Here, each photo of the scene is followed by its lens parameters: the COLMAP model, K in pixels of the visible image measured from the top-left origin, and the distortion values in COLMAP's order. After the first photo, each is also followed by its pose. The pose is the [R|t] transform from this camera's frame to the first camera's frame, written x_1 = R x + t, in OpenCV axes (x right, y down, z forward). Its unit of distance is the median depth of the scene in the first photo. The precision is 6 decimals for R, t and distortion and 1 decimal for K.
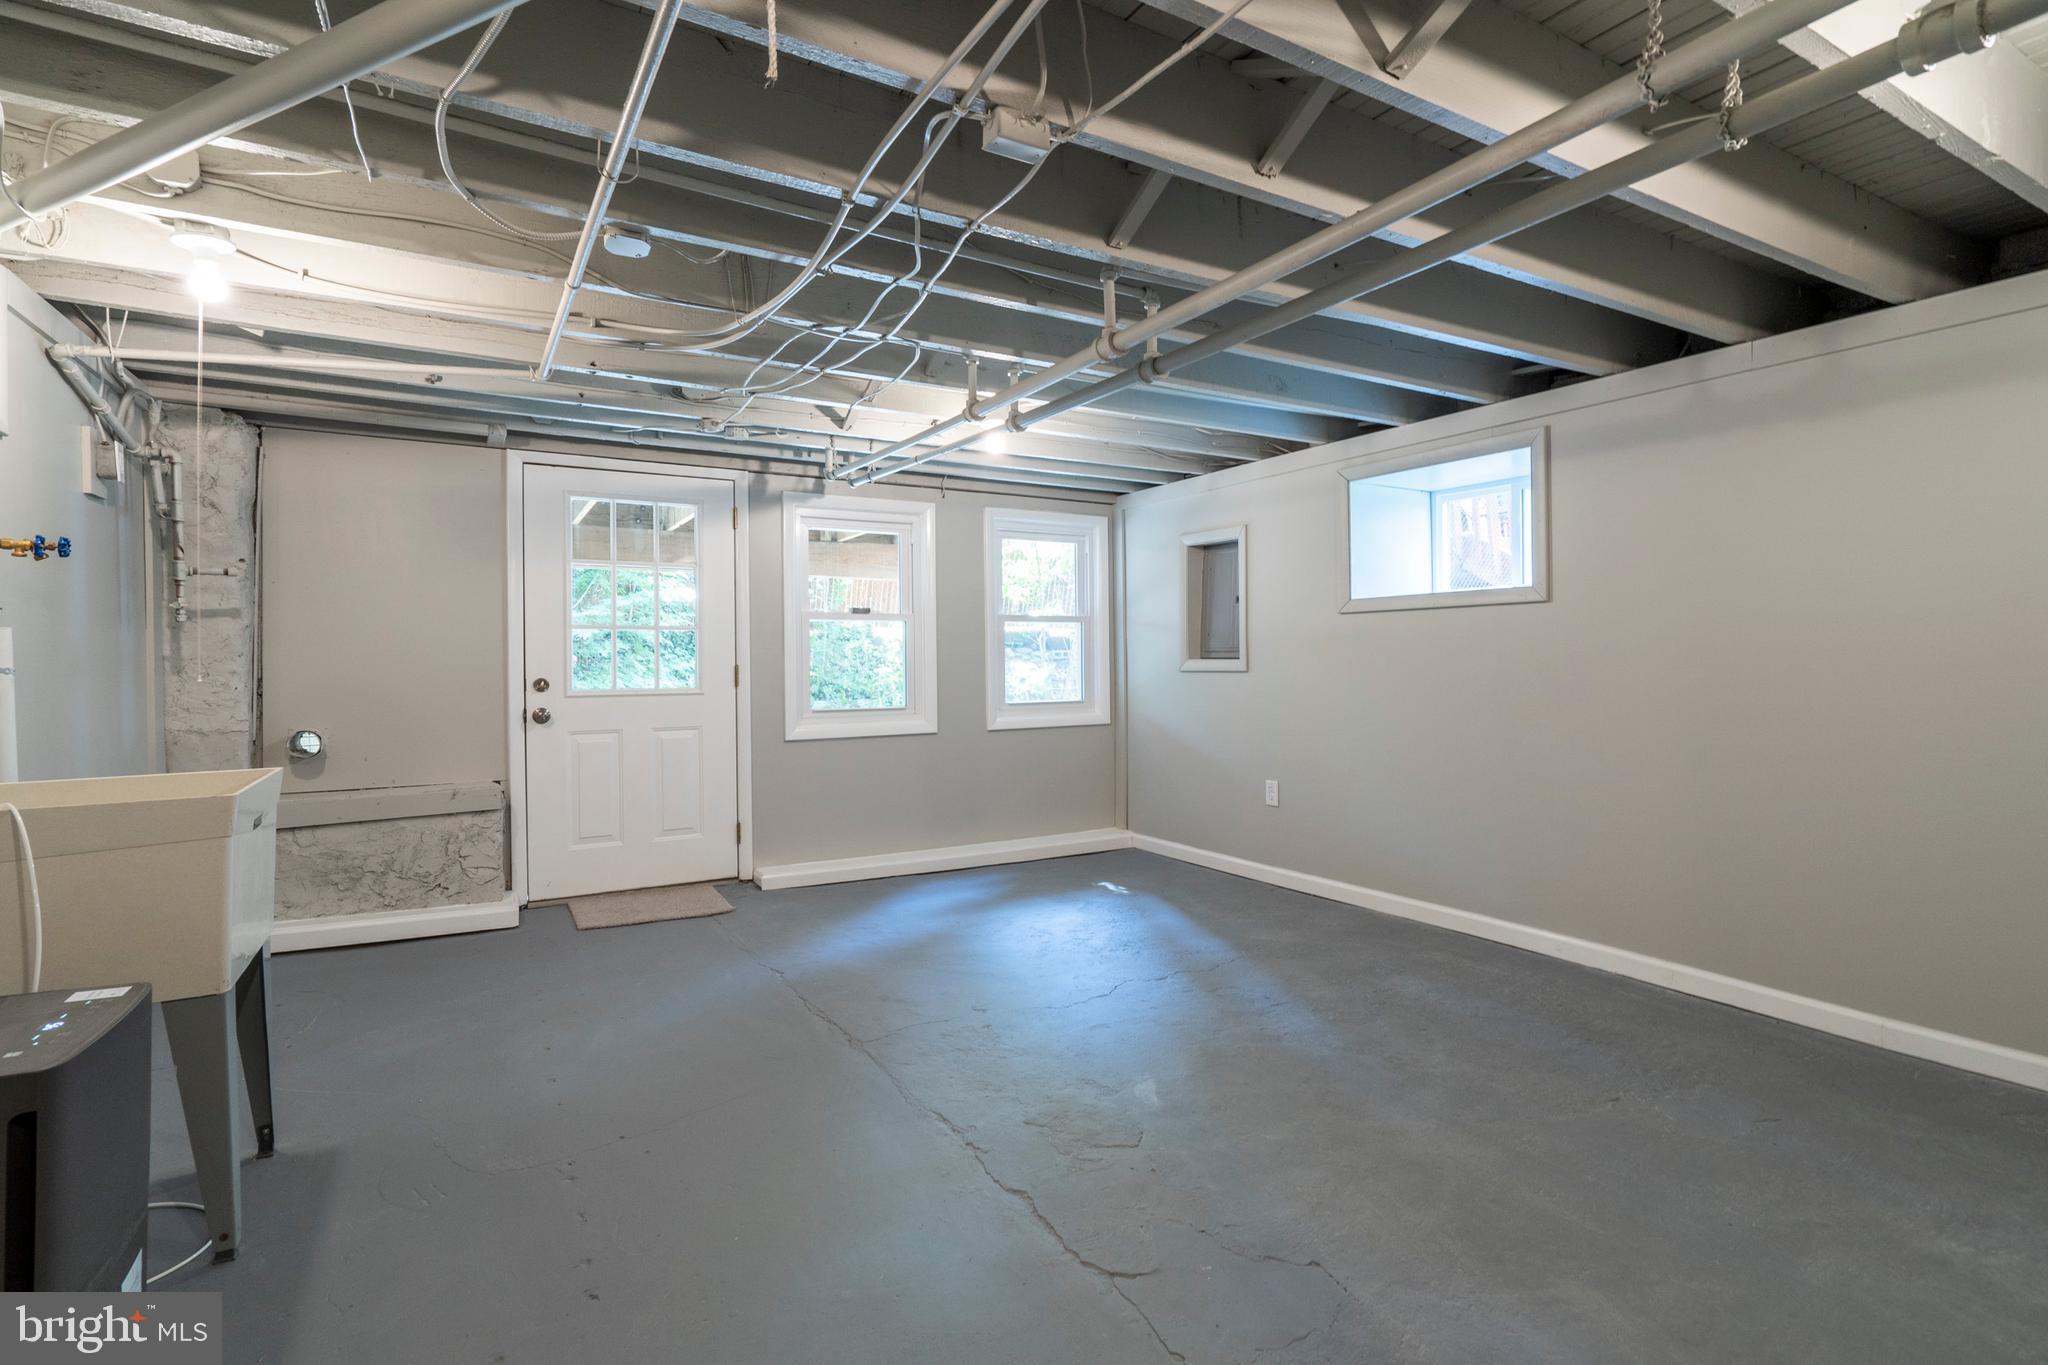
lens RADIAL K [[927.7, 0, 1015.9], [0, 927.7, 668.3], [0, 0, 1]] dist [-0.010699, 0.001872]
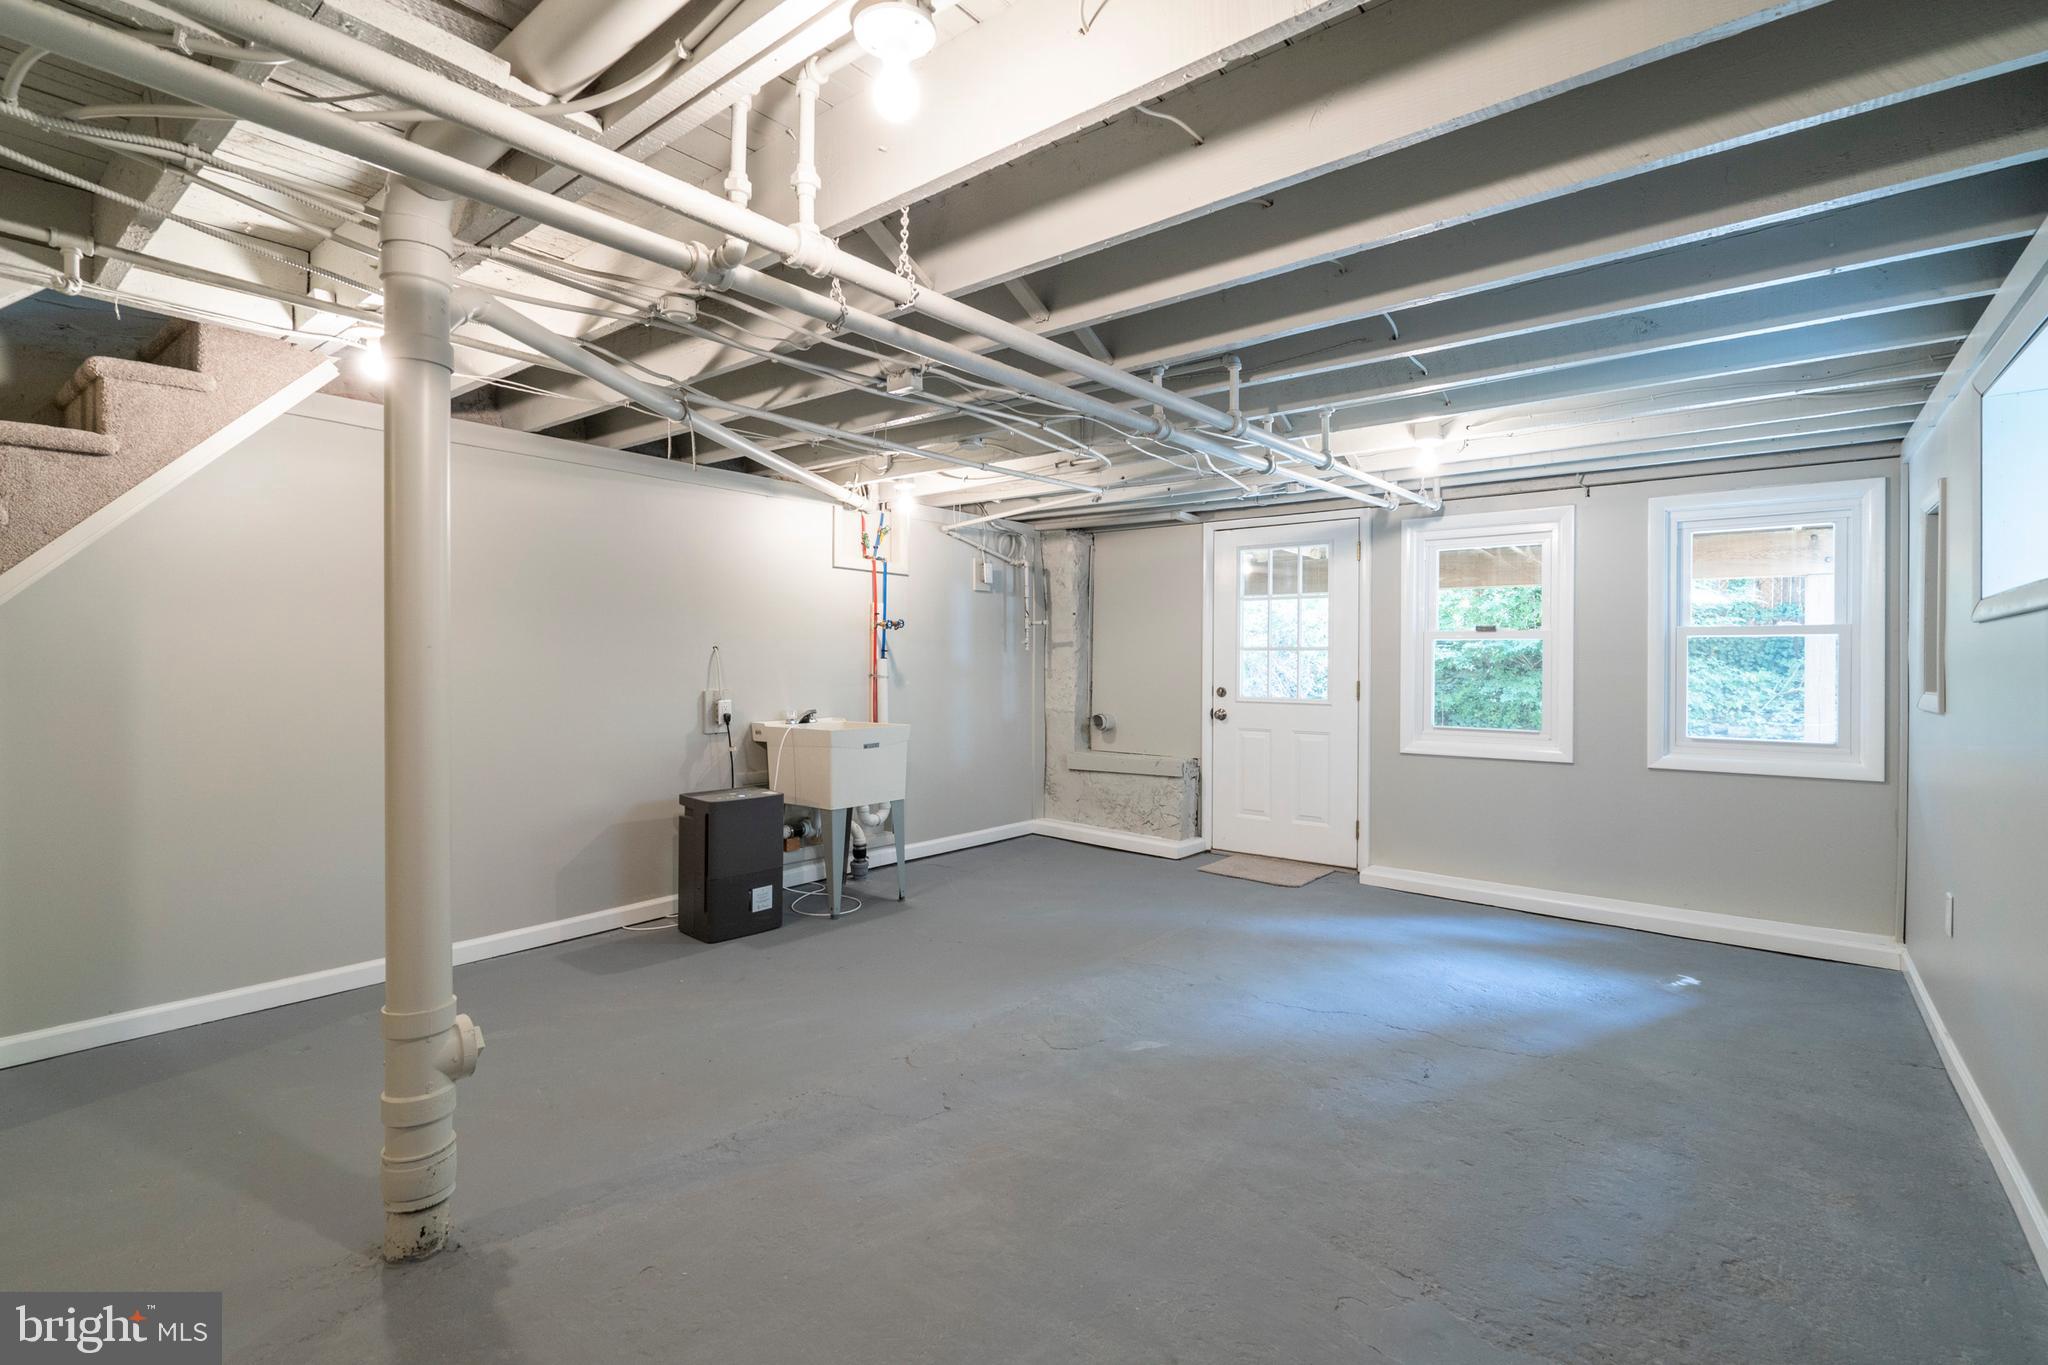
lens RADIAL K [[927.7, 0, 1009.0], [0, 927.7, 671.2], [0, 0, 1]] dist [-0.010699, 0.001872]
pose [[0.370604, 0.018683, -0.928603, 0.688015], [-0.016619, 0.999771, 0.013482, -0.027703], [0.928642, 0.010436, 0.370829, 0.217459]]
